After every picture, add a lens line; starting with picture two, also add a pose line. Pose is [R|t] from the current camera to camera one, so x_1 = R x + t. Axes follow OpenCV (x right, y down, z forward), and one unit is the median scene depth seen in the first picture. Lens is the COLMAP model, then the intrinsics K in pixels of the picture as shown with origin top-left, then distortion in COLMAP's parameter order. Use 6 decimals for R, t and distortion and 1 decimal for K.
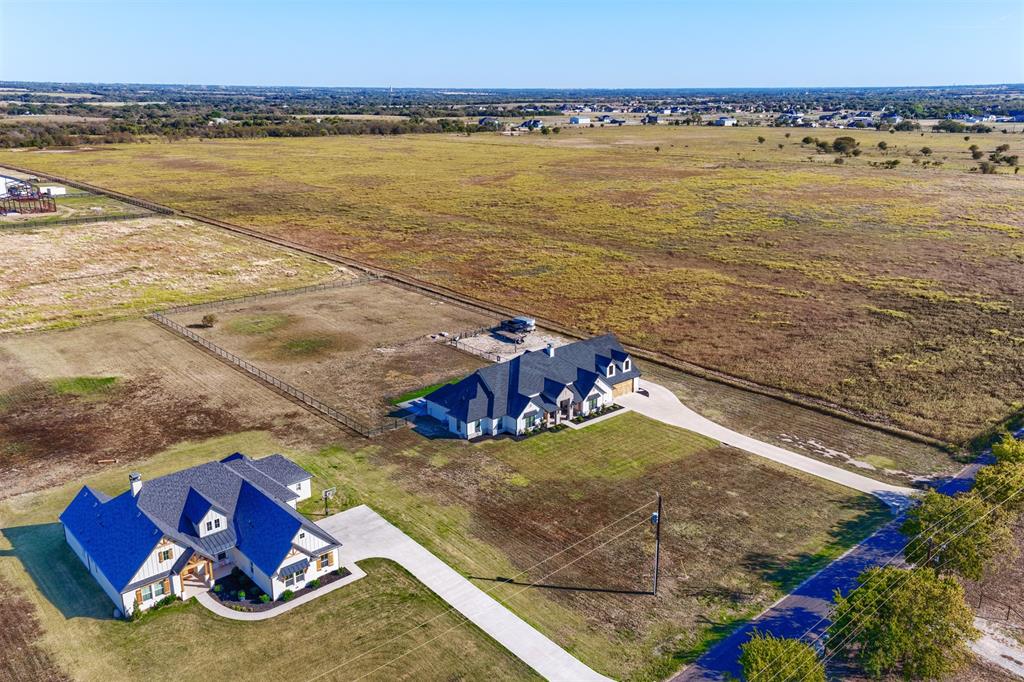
lens RADIAL K [[818.8, 0, 512.0], [0, 818.8, 341.0], [0, 0, 1]] dist [0.093277, -0.005203]
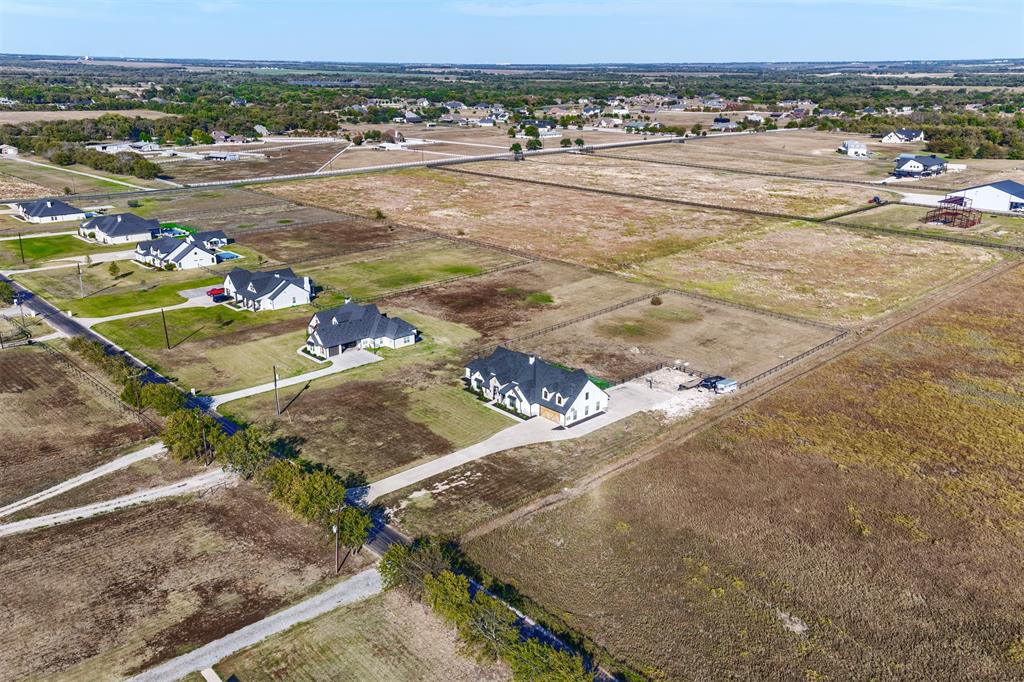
lens RADIAL K [[818.8, 0, 512.0], [0, 818.8, 341.0], [0, 0, 1]] dist [0.093277, -0.005203]
pose [[0.024325, 0.316028, -0.948438, 1.367702], [-0.296253, 0.908383, 0.295083, -0.419242], [0.954800, 0.273800, 0.115720, 0.836197]]
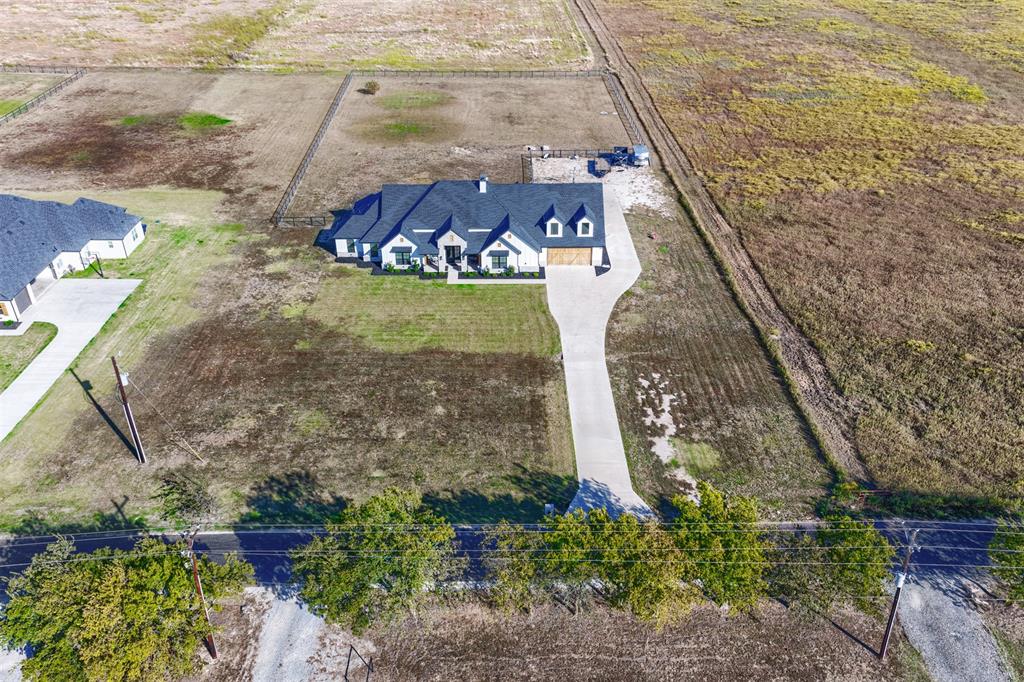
lens RADIAL K [[818.8, 0, 512.0], [0, 818.8, 341.0], [0, 0, 1]] dist [0.093277, -0.005203]
pose [[0.757487, 0.330612, -0.562947, 0.600900], [-0.187642, 0.936161, 0.297310, -0.093817], [0.625303, -0.119577, 0.771166, 0.387763]]
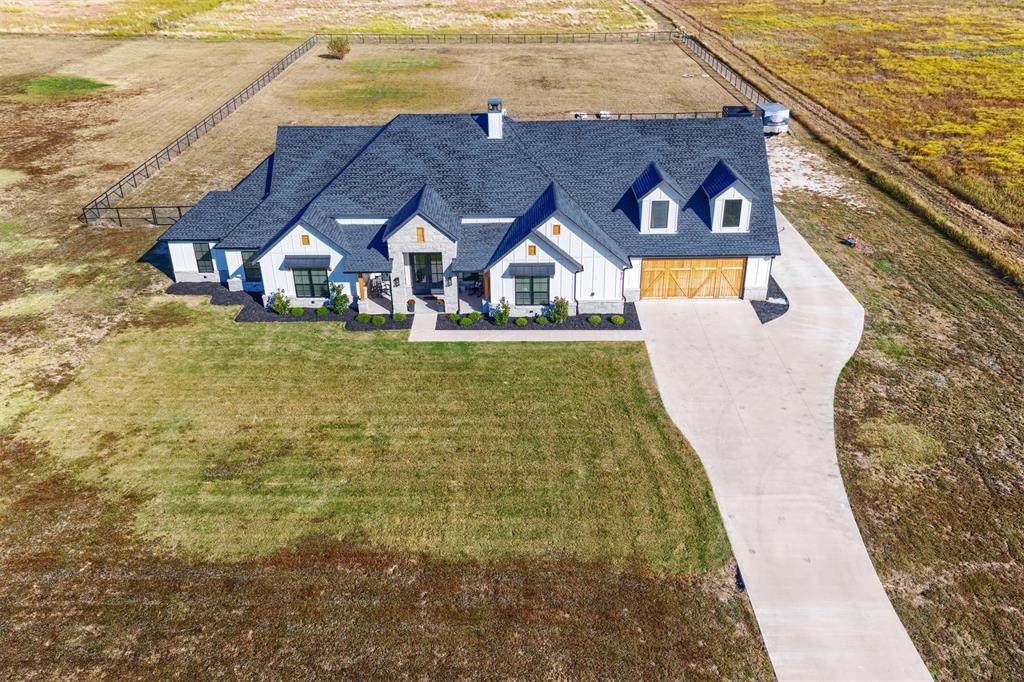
lens RADIAL K [[818.8, 0, 512.0], [0, 818.8, 341.0], [0, 0, 1]] dist [0.093277, -0.005203]
pose [[0.741236, 0.295544, -0.602680, 0.314416], [-0.181696, 0.952677, 0.243708, 0.015214], [0.646185, -0.071141, 0.759857, 0.748623]]
